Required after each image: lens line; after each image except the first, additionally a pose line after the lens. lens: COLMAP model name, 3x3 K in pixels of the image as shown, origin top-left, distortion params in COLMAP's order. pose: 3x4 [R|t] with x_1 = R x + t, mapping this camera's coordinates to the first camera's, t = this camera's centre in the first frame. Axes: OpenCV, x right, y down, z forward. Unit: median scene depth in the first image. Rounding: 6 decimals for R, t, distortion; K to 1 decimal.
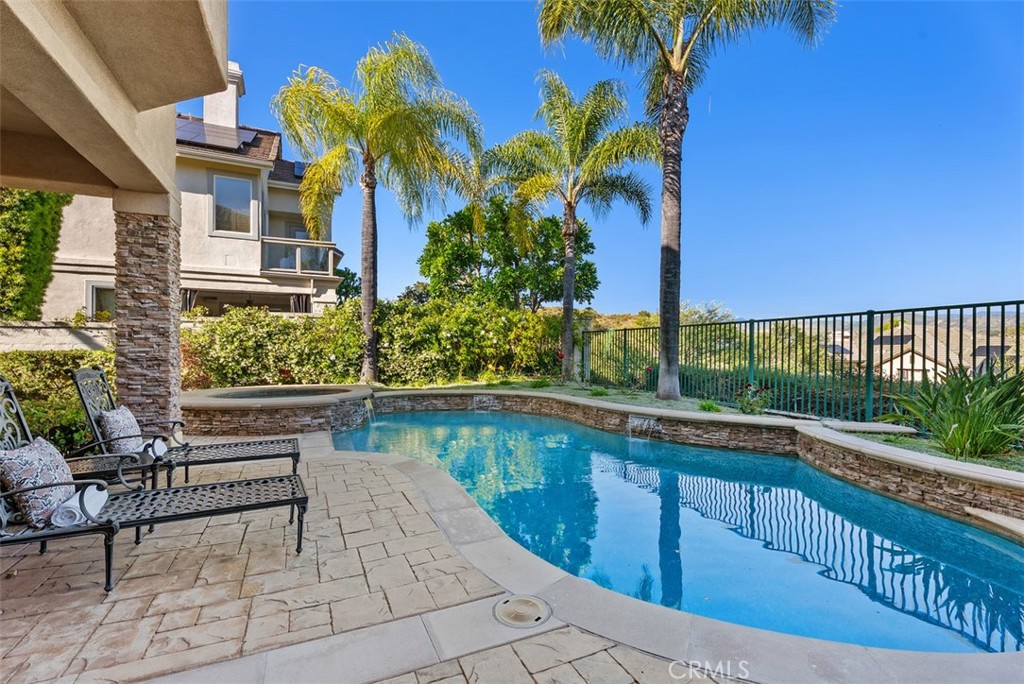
lens RADIAL K [[452.2, 0, 512.0], [0, 452.2, 342.0], [0, 0, 1]] dist [0.001108, -0.000114]
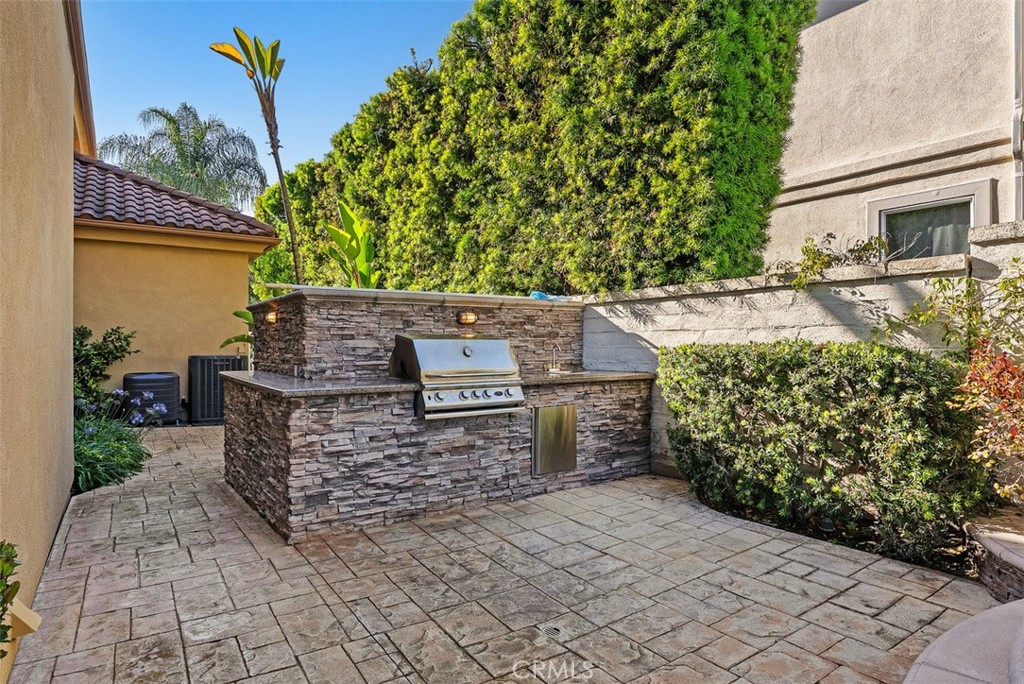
lens RADIAL K [[558.7, 0, 512.0], [0, 558.7, 342.0], [0, 0, 1]] dist [-0.000353, -0.000310]
pose [[0.169995, 0.003048, -0.985440, -0.303082], [0.015679, 0.999860, 0.005797, 0.005859], [0.985320, -0.016436, 0.169924, 0.382686]]
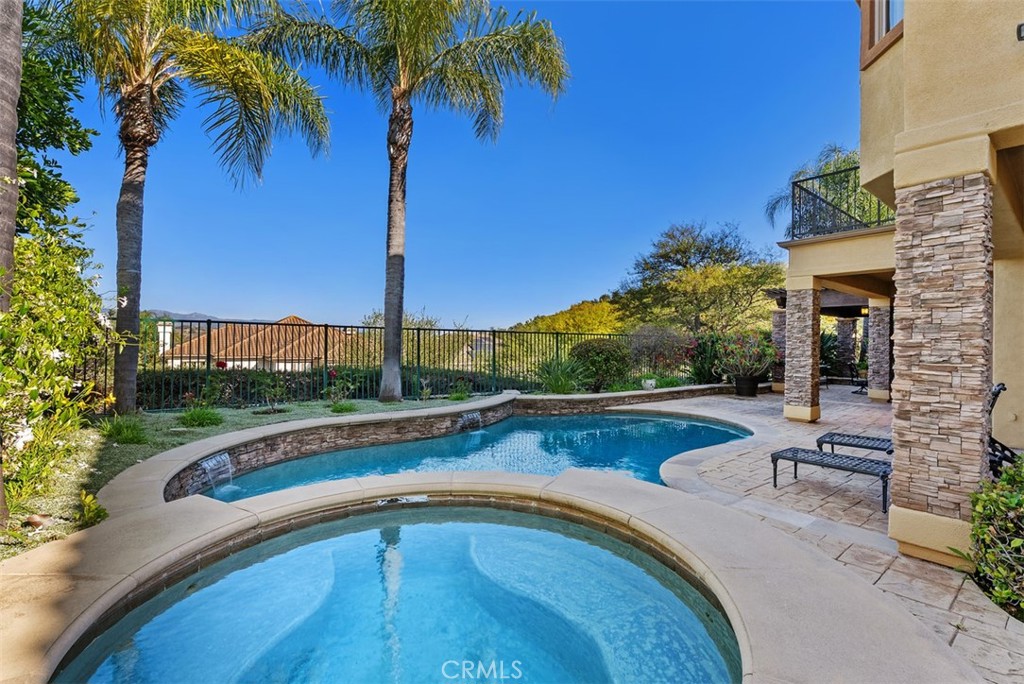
lens RADIAL K [[452.2, 0, 512.0], [0, 452.2, 342.0], [0, 0, 1]] dist [0.001108, -0.000114]
pose [[-0.237628, 0.003730, 0.971349, -0.708278], [-0.024972, 0.999639, -0.009948, 0.000401], [-0.971035, -0.026620, -0.237449, 1.004493]]
